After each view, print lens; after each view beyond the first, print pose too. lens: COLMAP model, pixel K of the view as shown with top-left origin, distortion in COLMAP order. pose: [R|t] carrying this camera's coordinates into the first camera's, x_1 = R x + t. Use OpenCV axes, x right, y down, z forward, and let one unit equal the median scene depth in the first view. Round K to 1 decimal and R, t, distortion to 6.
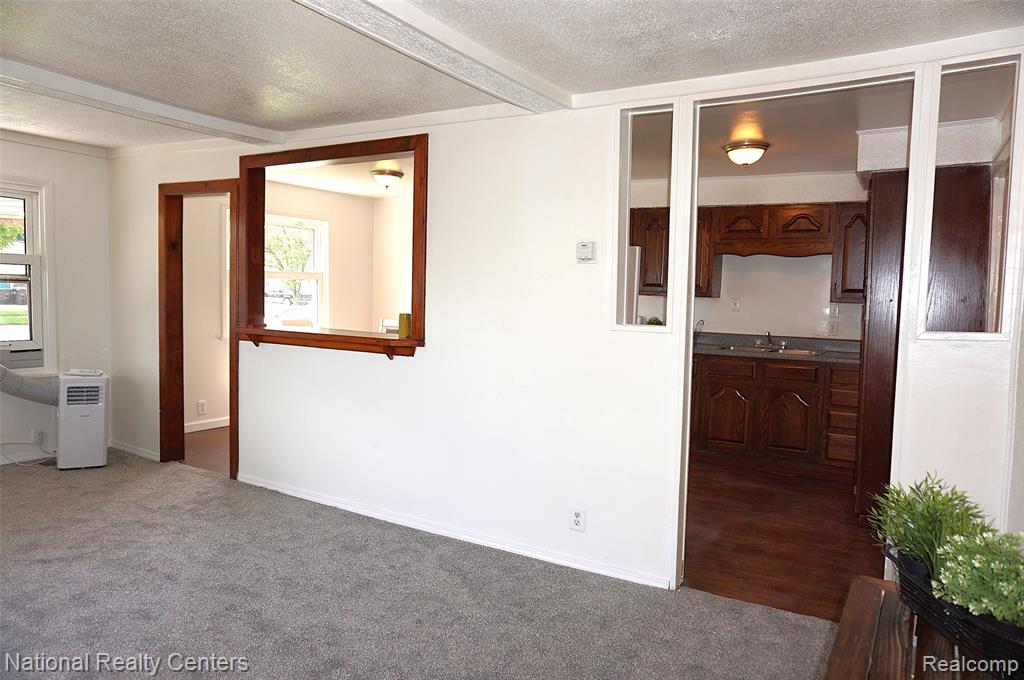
lens RADIAL K [[685.6, 0, 513.5], [0, 685.6, 340.2], [0, 0, 1]] dist [-0.033908, 0.023573]
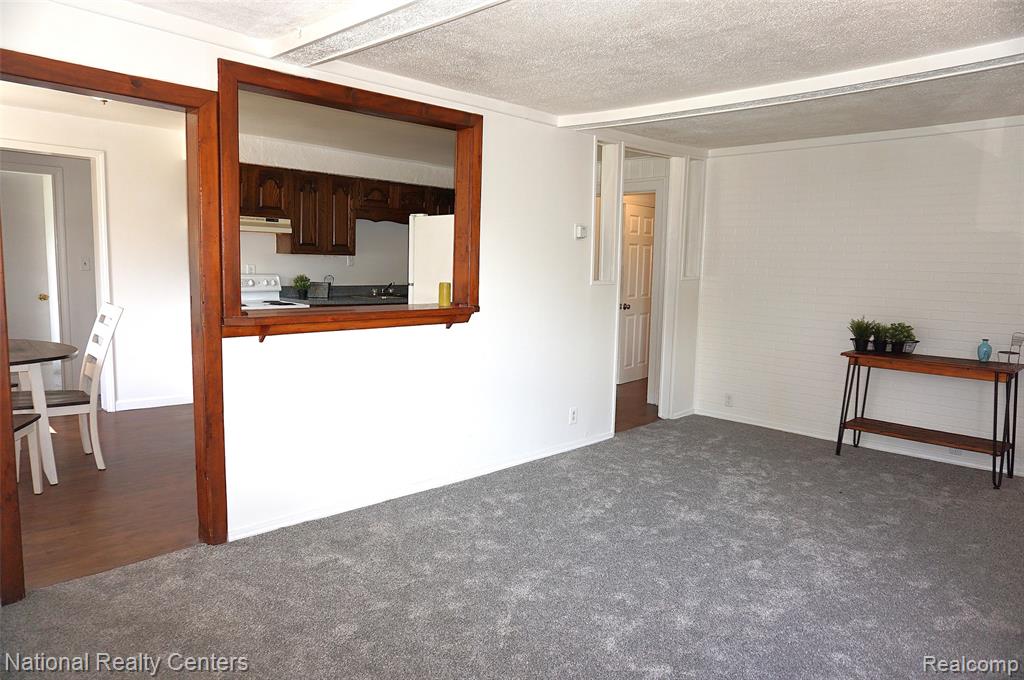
lens RADIAL K [[685.6, 0, 510.3], [0, 685.6, 339.7], [0, 0, 1]] dist [-0.033908, 0.023573]
pose [[0.245677, -0.136269, 0.959726, -1.139343], [0.051284, 0.990510, 0.127512, -0.080706], [-0.967994, 0.017891, 0.250334, 0.653612]]
